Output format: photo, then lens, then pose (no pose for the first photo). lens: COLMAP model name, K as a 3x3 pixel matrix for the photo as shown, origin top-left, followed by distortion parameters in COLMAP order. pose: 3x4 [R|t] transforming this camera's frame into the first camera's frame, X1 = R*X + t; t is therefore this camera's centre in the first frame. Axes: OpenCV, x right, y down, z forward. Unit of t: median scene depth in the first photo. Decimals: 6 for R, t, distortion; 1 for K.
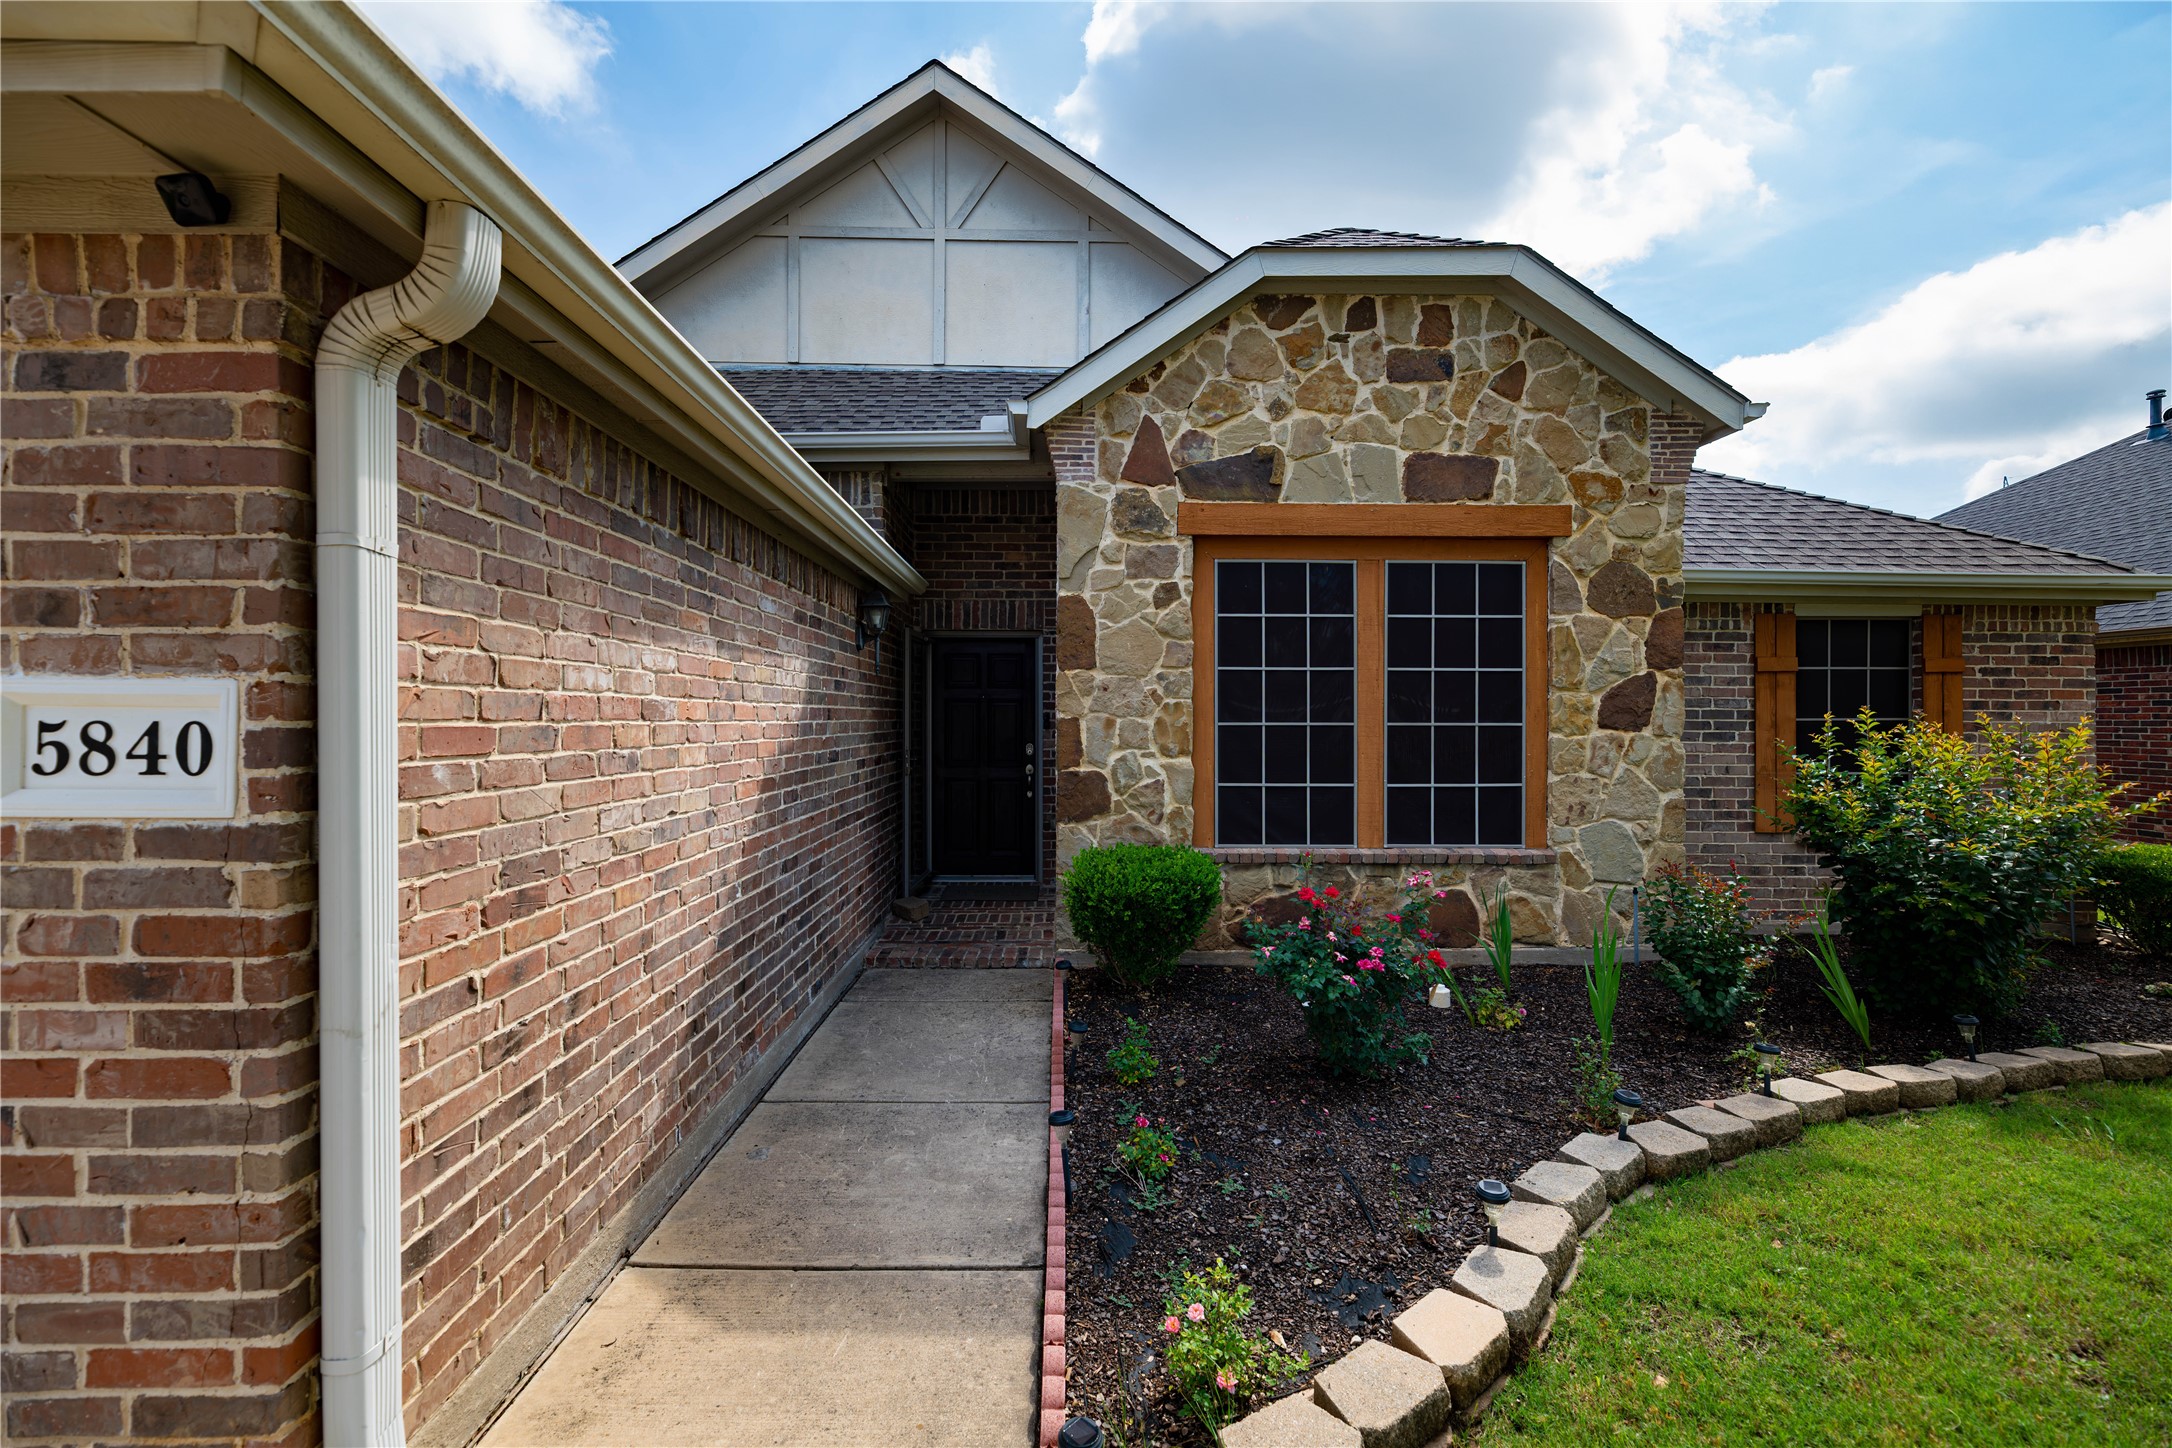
lens RADIAL K [[909.6, 0, 1075.3], [0, 909.6, 691.0], [0, 0, 1]] dist [0.000827, -0.000749]
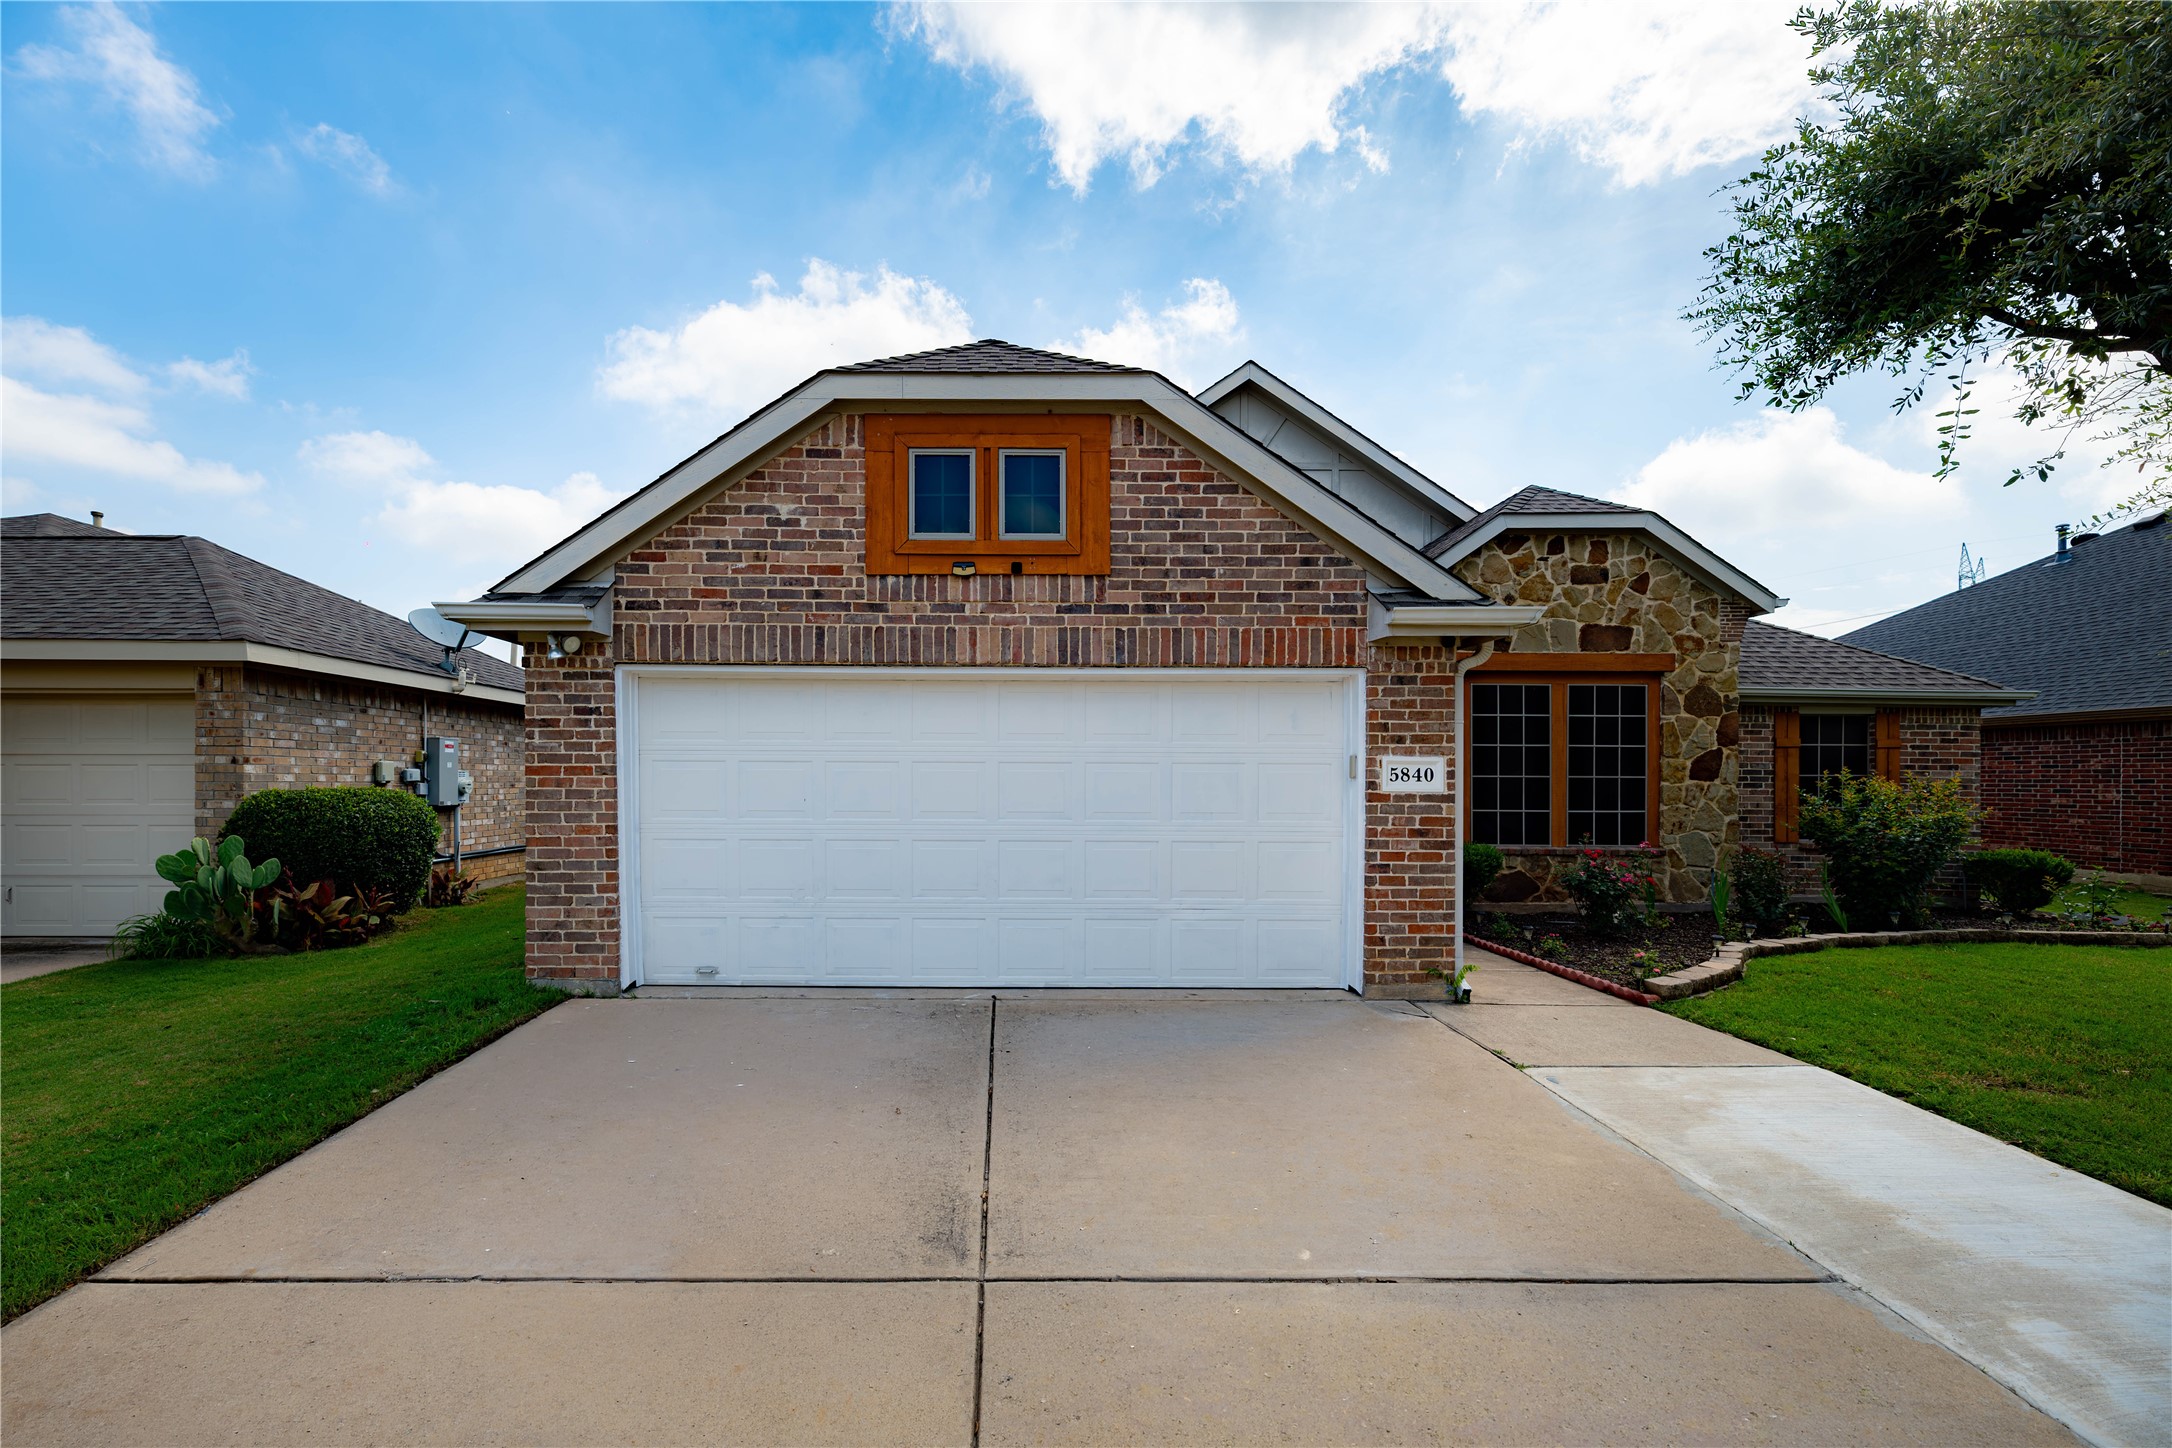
lens RADIAL K [[829.9, 0, 1083.7], [0, 829.9, 756.5], [0, 0, 1]] dist [0.001273, 0.000168]
pose [[0.999911, 0.002863, -0.013020, -0.584651], [-0.002818, 0.999990, 0.003461, -0.005826], [0.013030, -0.003424, 0.999909, -0.633123]]
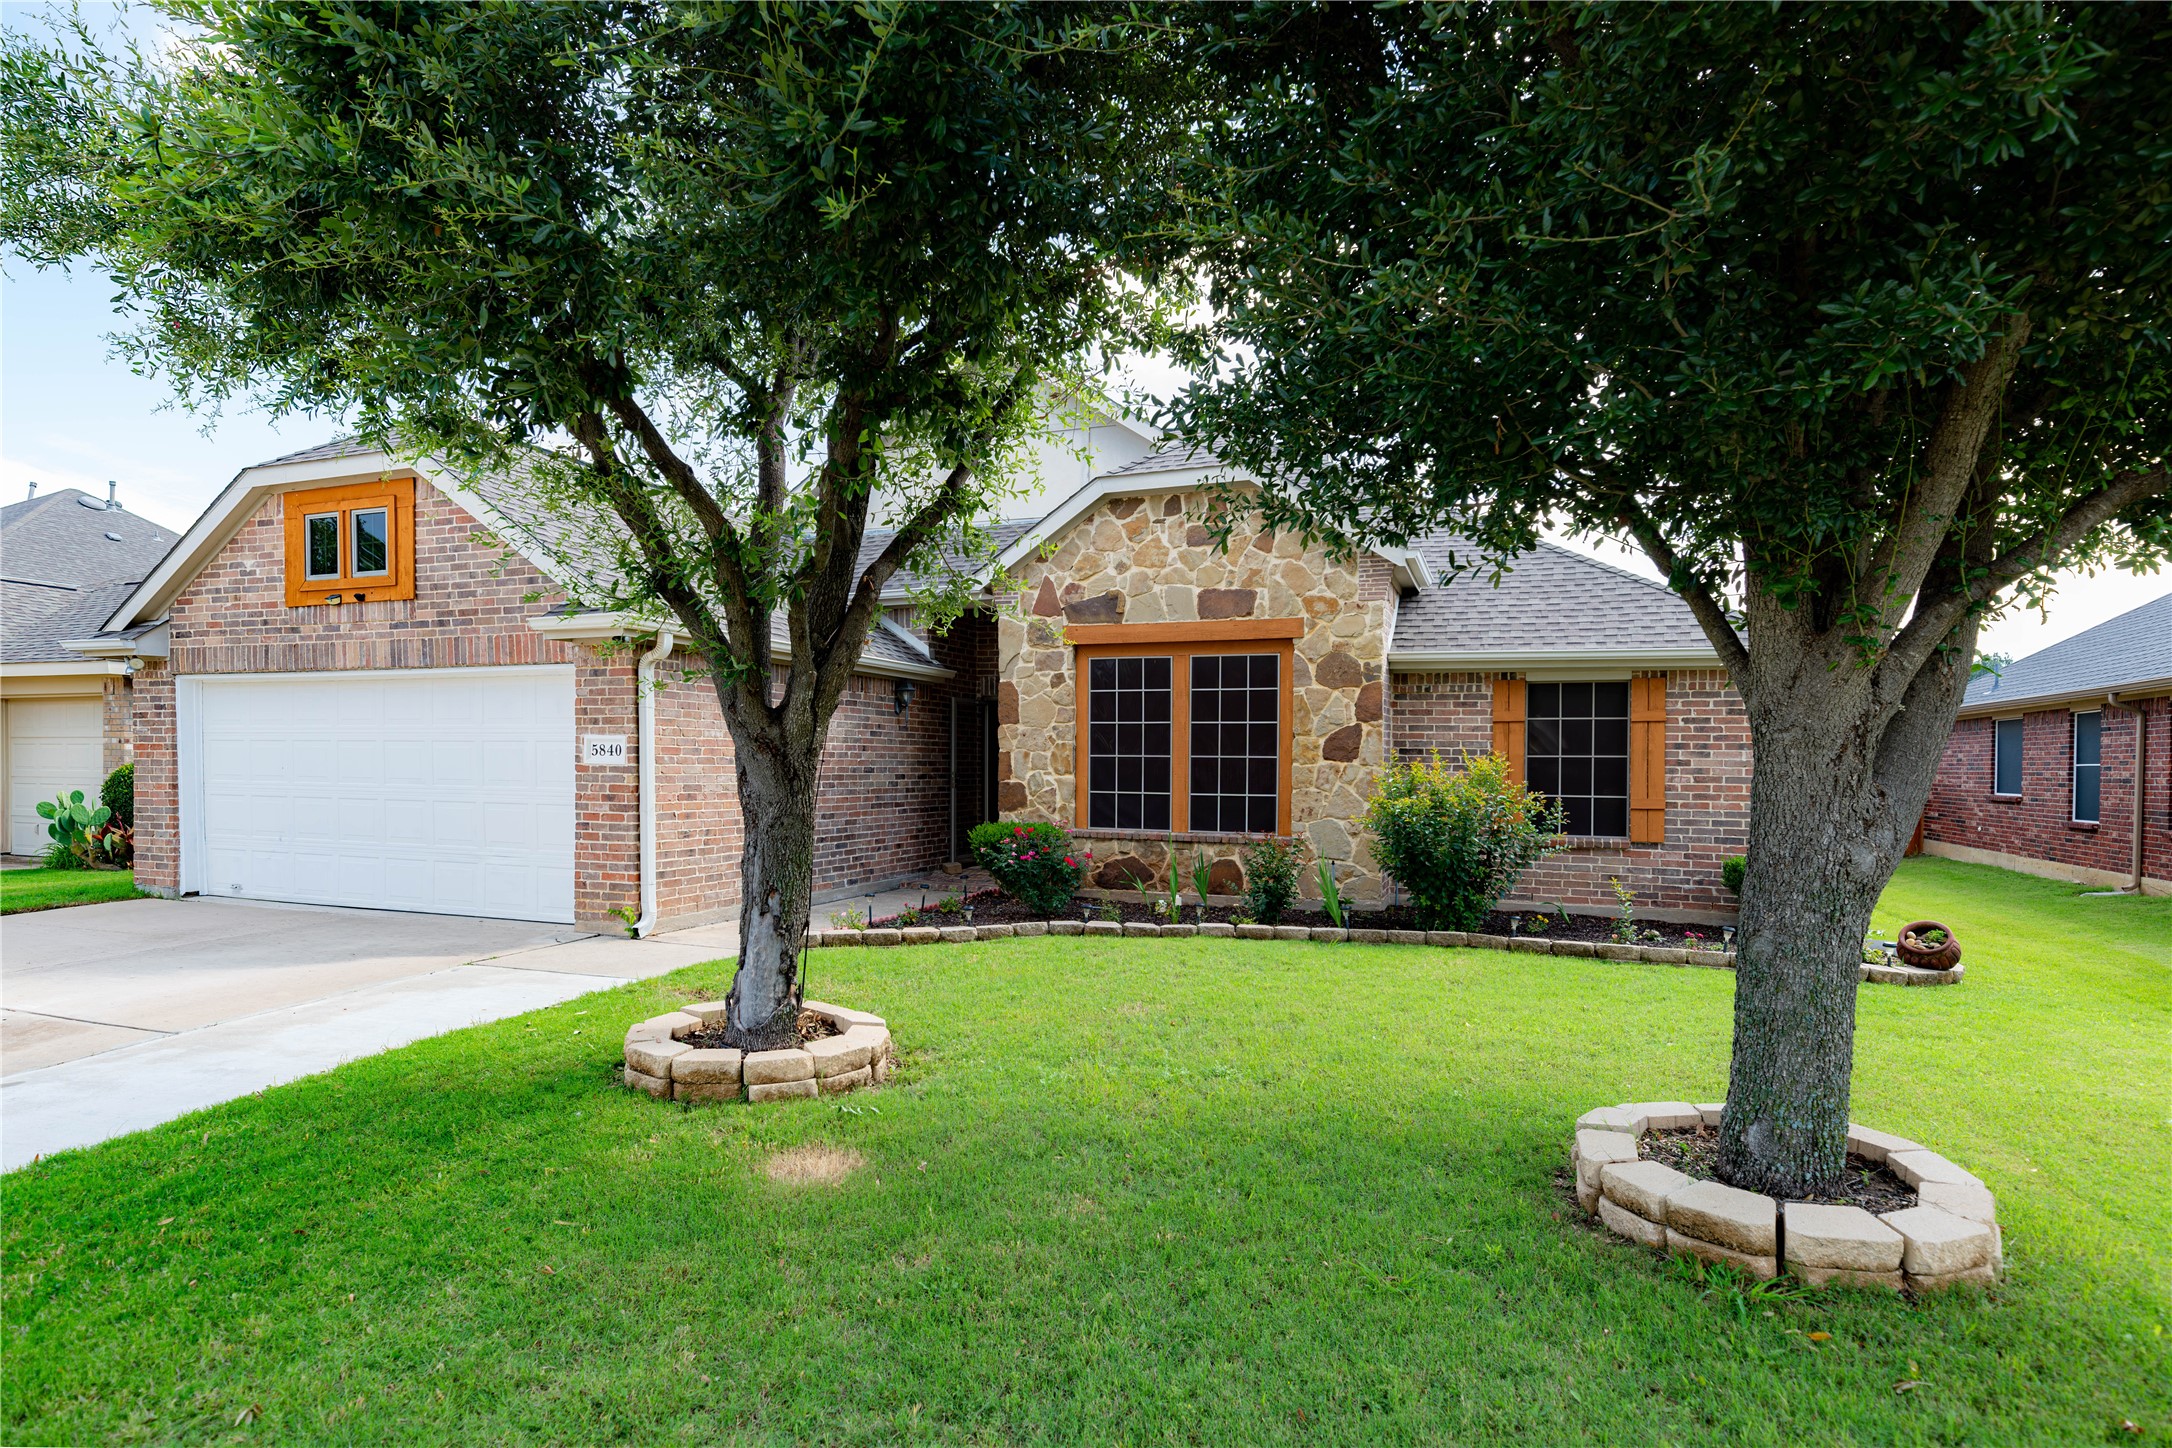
lens RADIAL K [[988.5, 0, 1040.2], [0, 988.5, 741.5], [0, 0, 1]] dist [0.001961, 0.000237]
pose [[0.940105, 0.001002, -0.340883, 0.698310], [0.001732, 0.999969, 0.007716, -0.004397], [0.340881, -0.007844, 0.940074, -0.757036]]
